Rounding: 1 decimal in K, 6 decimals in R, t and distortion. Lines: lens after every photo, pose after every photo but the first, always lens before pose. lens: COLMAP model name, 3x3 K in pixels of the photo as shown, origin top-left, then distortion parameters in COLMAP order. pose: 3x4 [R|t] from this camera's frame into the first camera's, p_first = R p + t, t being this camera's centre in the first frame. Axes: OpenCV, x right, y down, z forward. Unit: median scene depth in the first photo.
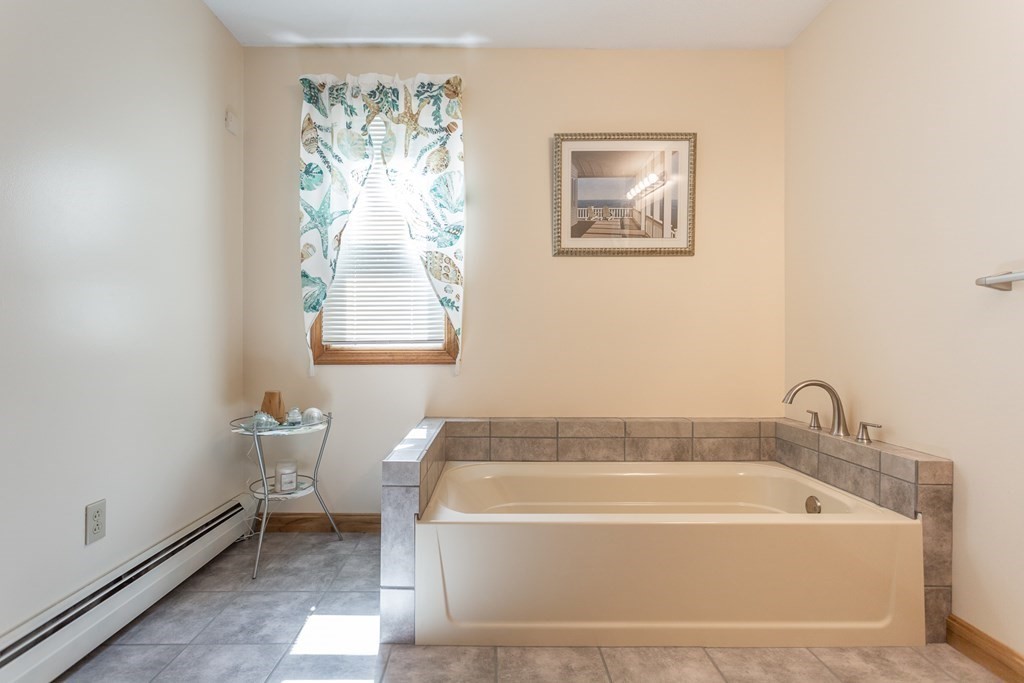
lens RADIAL K [[482.2, 0, 509.0], [0, 482.2, 344.4], [0, 0, 1]] dist [-0.000363, 0.004191]
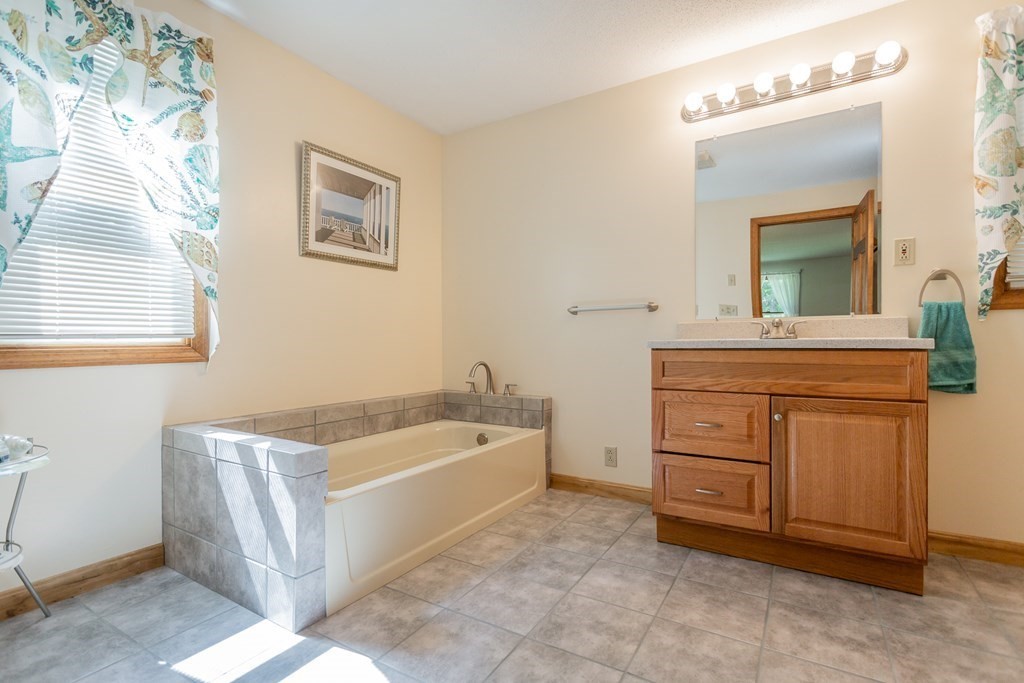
lens RADIAL K [[482.2, 0, 509.0], [0, 482.2, 344.4], [0, 0, 1]] dist [-0.000363, 0.004191]
pose [[0.532064, -0.008272, 0.846664, -0.584604], [-0.001297, 0.999943, 0.010584, -0.000705], [-0.846703, -0.006729, 0.532023, 0.053451]]
